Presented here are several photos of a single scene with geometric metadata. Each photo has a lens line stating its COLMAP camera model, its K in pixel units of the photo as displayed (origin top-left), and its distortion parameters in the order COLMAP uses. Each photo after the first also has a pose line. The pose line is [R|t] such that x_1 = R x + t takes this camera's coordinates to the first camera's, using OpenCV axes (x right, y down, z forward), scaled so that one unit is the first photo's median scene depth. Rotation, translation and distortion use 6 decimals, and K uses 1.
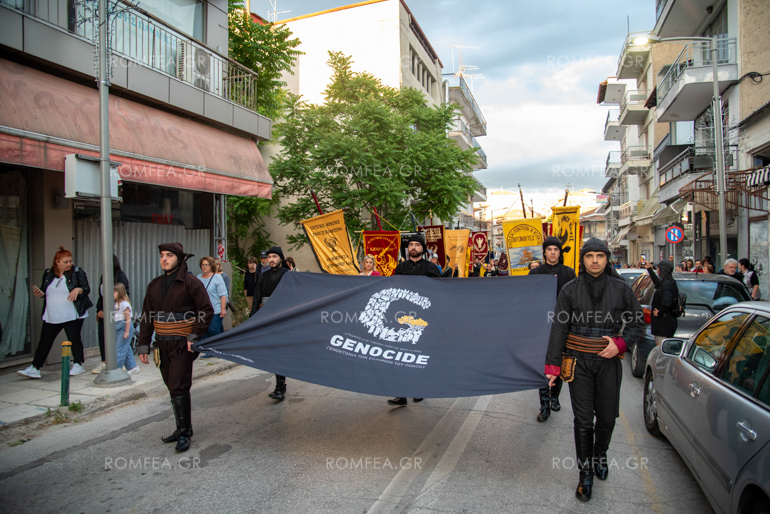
lens RADIAL K [[537.7, 0, 386.9], [0, 537.7, 266.8], [0, 0, 1]] dist [-0.115051, 0.067164]
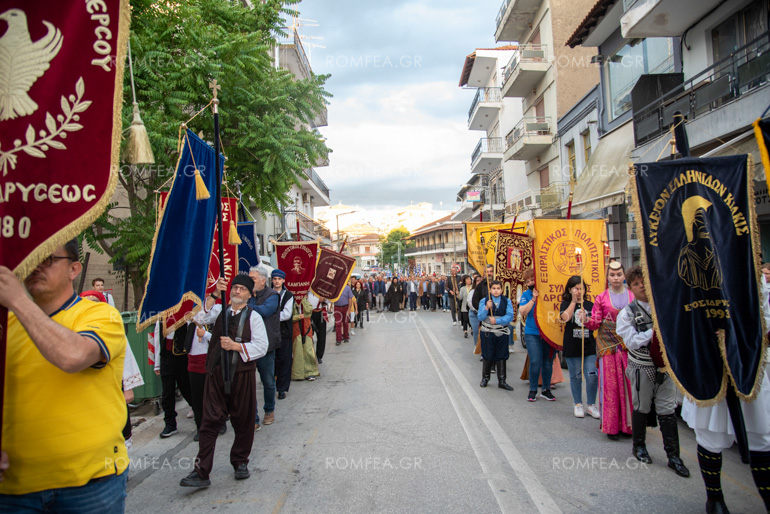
lens RADIAL K [[537.7, 0, 386.9], [0, 537.7, 266.8], [0, 0, 1]] dist [-0.115051, 0.067164]
pose [[0.955487, -0.029804, 0.293525, 0.048397], [0.039983, 0.998787, -0.028740, -0.002928], [-0.292312, 0.039196, 0.955519, 0.354572]]
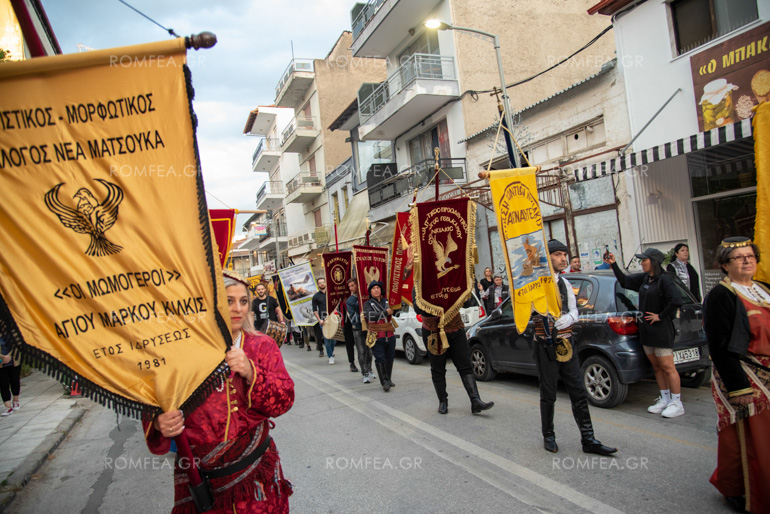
lens RADIAL K [[537.7, 0, 402.7], [0, 537.7, 259.4], [0, 0, 1]] dist [-0.084146, 0.000305]
pose [[0.744718, -0.048919, 0.665584, -0.064802], [0.110930, 0.992510, -0.051172, 0.001236], [-0.658096, 0.111942, 0.744566, 0.162256]]
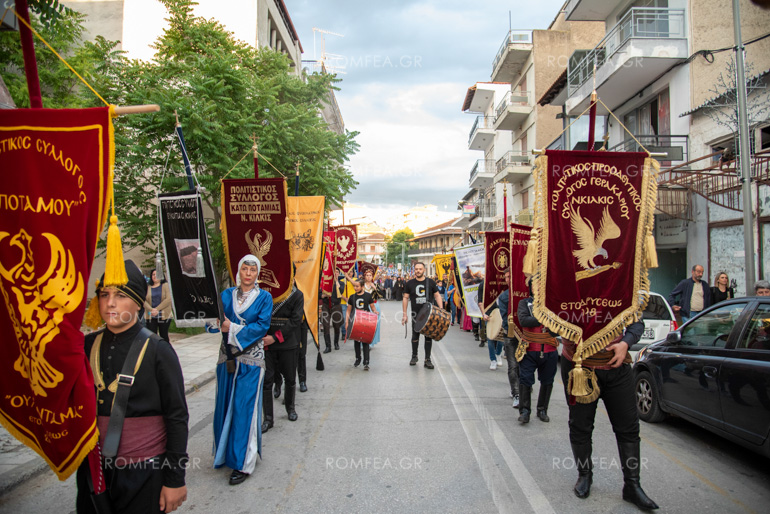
lens RADIAL K [[537.7, 0, 386.9], [0, 537.7, 266.8], [0, 0, 1]] dist [-0.115051, 0.067164]
pose [[0.957815, 0.008825, 0.287251, -0.010544], [-0.001392, 0.999659, -0.026073, -0.001589], [-0.287383, 0.024573, 0.957500, 0.177899]]
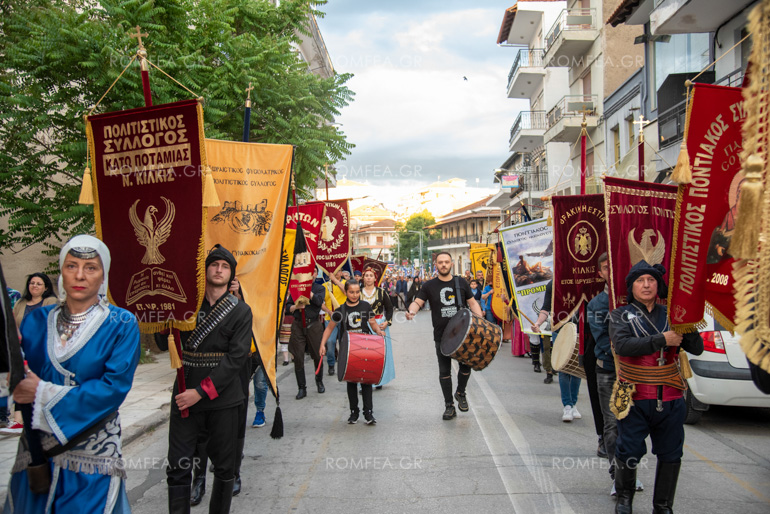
lens RADIAL K [[724.1, 0, 388.7], [0, 724.1, 276.7], [0, 0, 1]] dist [0.006791, 0.018811]
pose [[0.961851, -0.024614, 0.272465, -0.002480], [0.028355, 0.999550, -0.009800, -0.001452], [-0.272101, 0.017152, 0.962116, 0.199937]]
